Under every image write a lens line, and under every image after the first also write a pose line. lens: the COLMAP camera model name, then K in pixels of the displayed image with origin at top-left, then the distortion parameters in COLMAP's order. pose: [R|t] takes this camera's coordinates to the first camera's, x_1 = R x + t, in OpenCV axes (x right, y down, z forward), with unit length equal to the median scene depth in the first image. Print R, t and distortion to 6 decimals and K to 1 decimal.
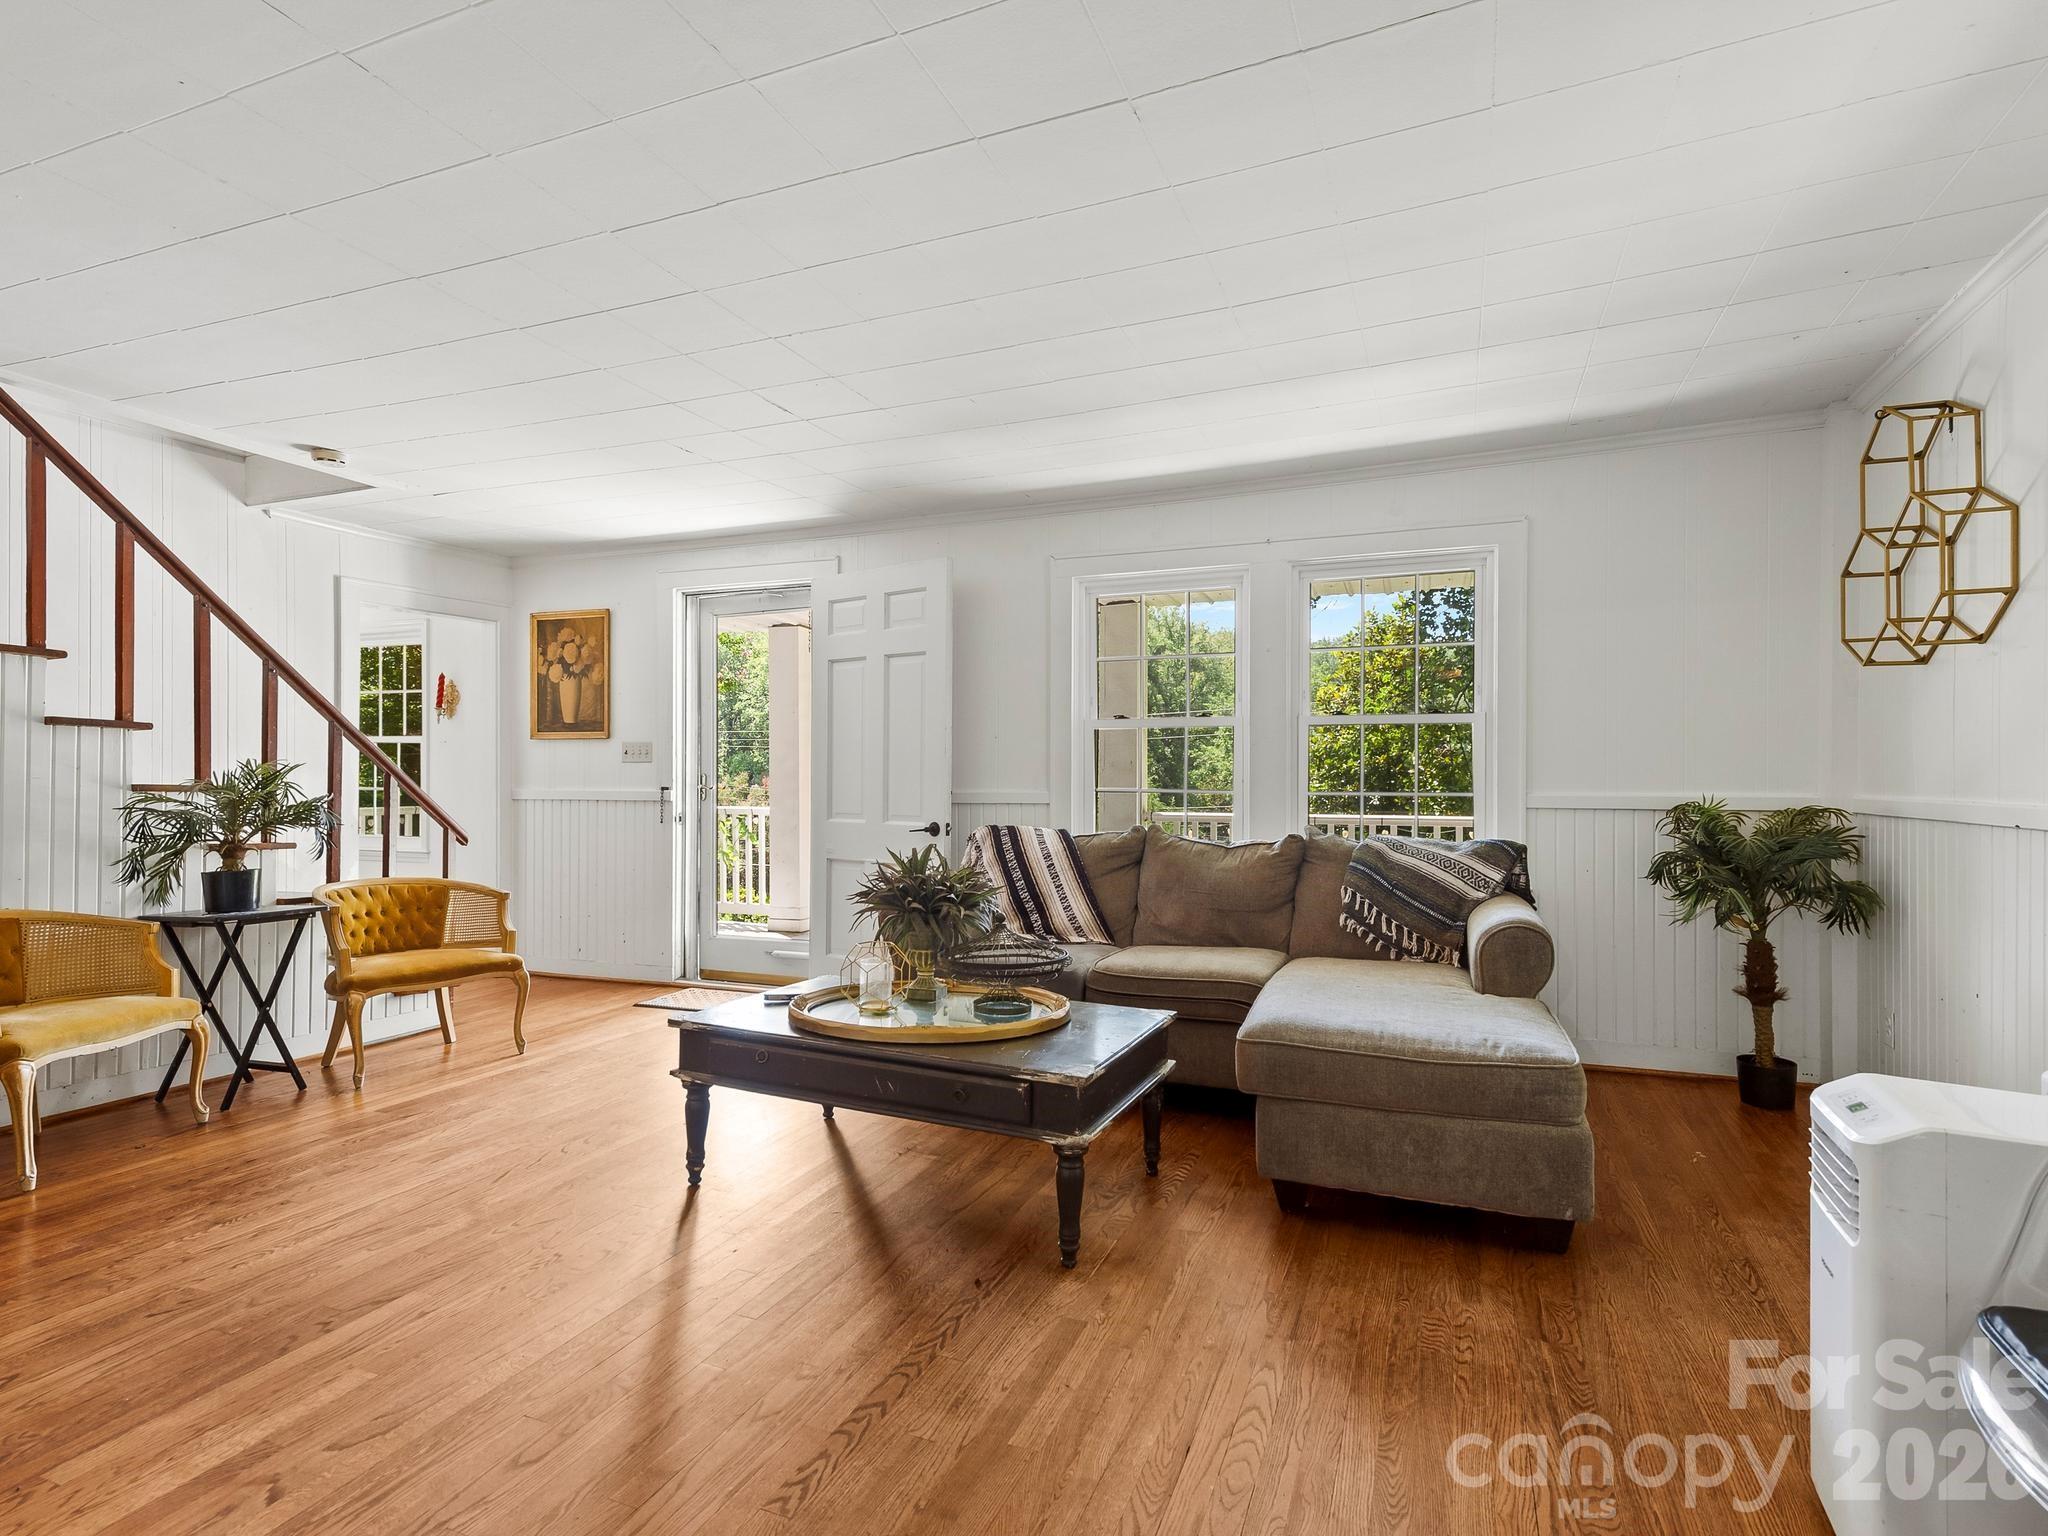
lens RADIAL K [[1051.0, 0, 1019.3], [0, 1051.0, 767.8], [0, 0, 1]] dist [0.033336, -0.016229]
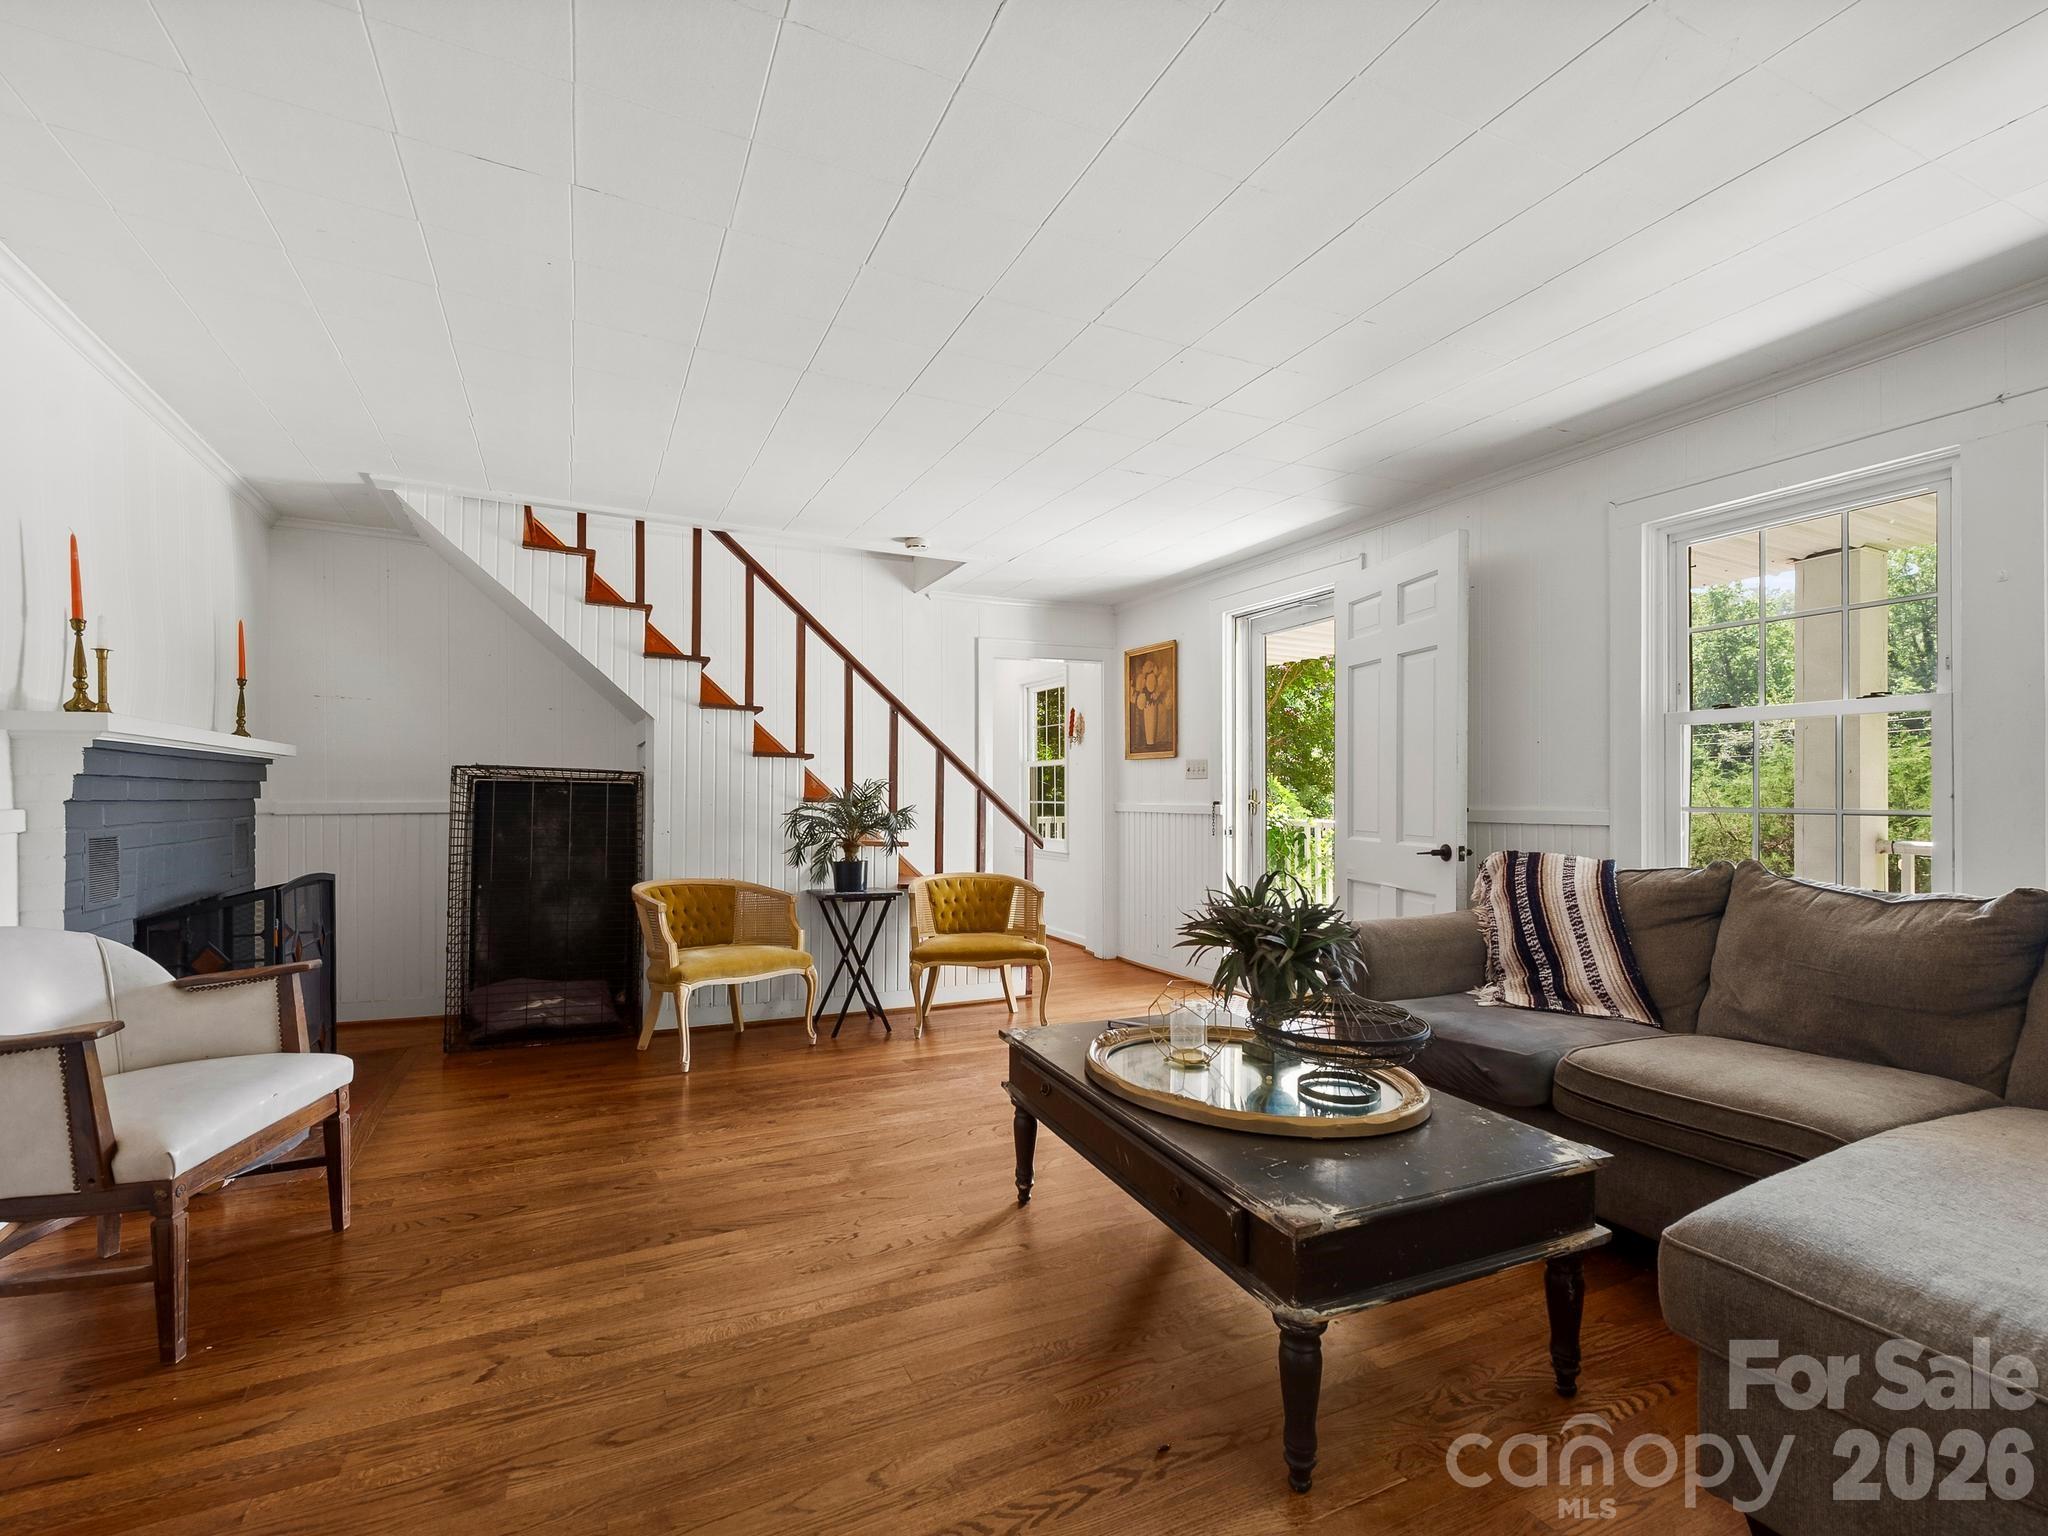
lens RADIAL K [[926.9, 0, 1019.2], [0, 926.9, 785.7], [0, 0, 1]] dist [0.011558, -0.000435]
pose [[0.744740, -0.006063, -0.667327, 0.183670], [0.006244, 0.999978, -0.002116, 0.003948], [0.667326, -0.002591, 0.744762, 0.236042]]
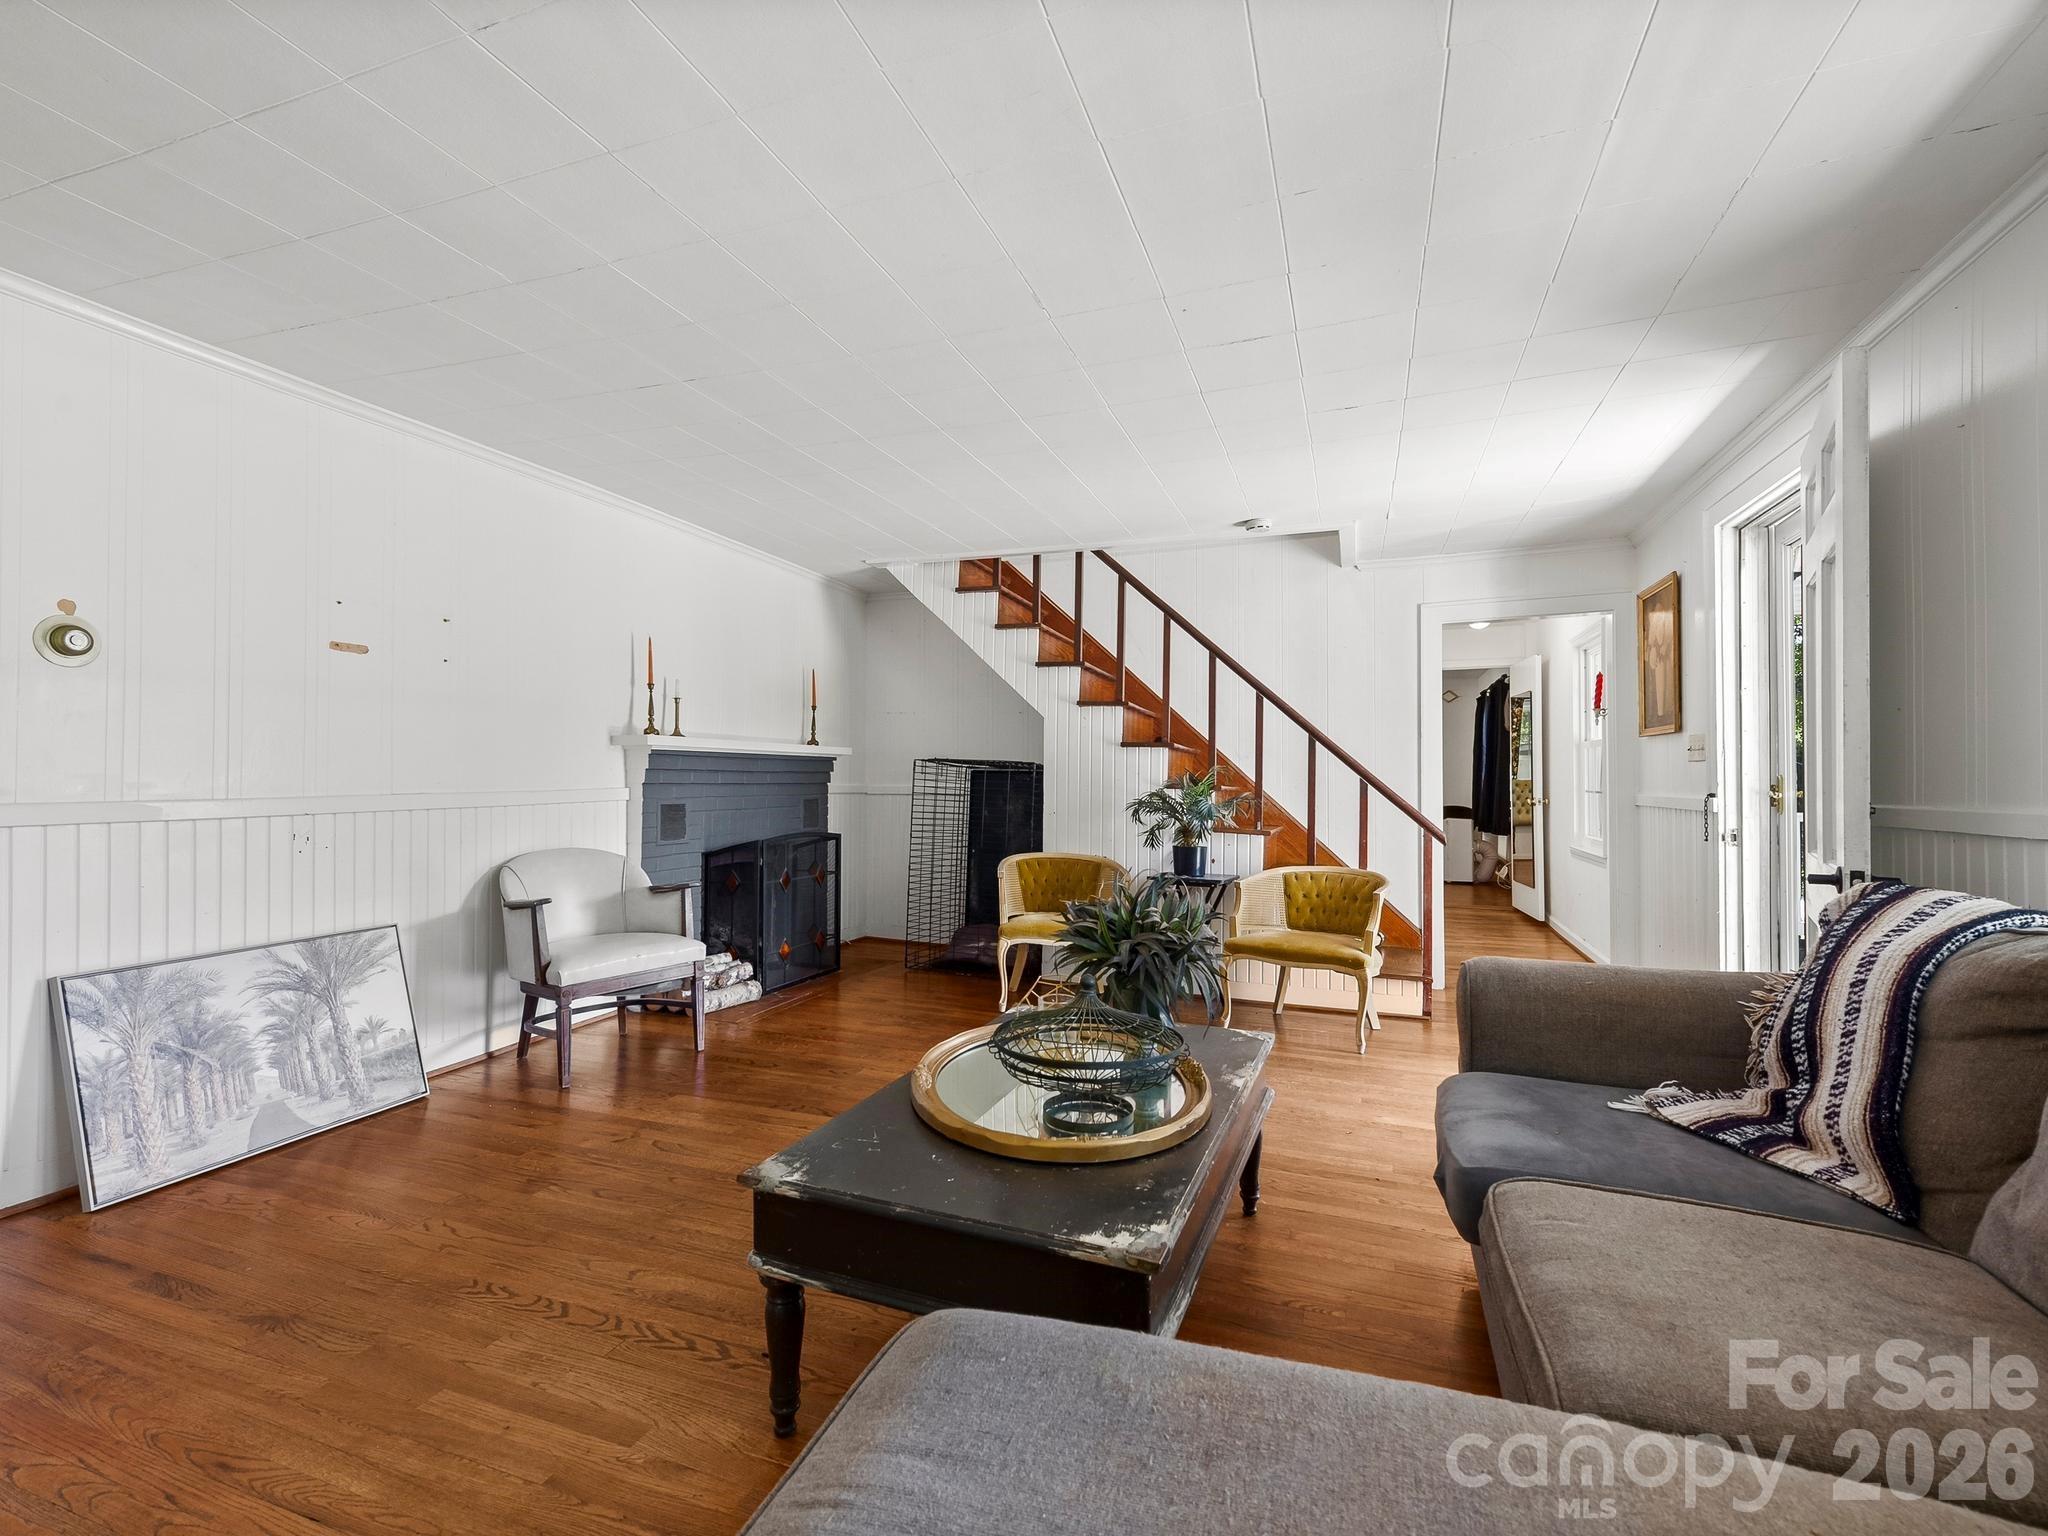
lens RADIAL K [[919.6, 0, 1013.8], [0, 919.6, 751.2], [0, 0, 1]] dist [0.008466, -0.000592]
pose [[0.030761, -0.031160, -0.999041, 0.407282], [0.006868, 0.999497, -0.030963, 0.007222], [0.999503, -0.005909, 0.030960, 0.650370]]
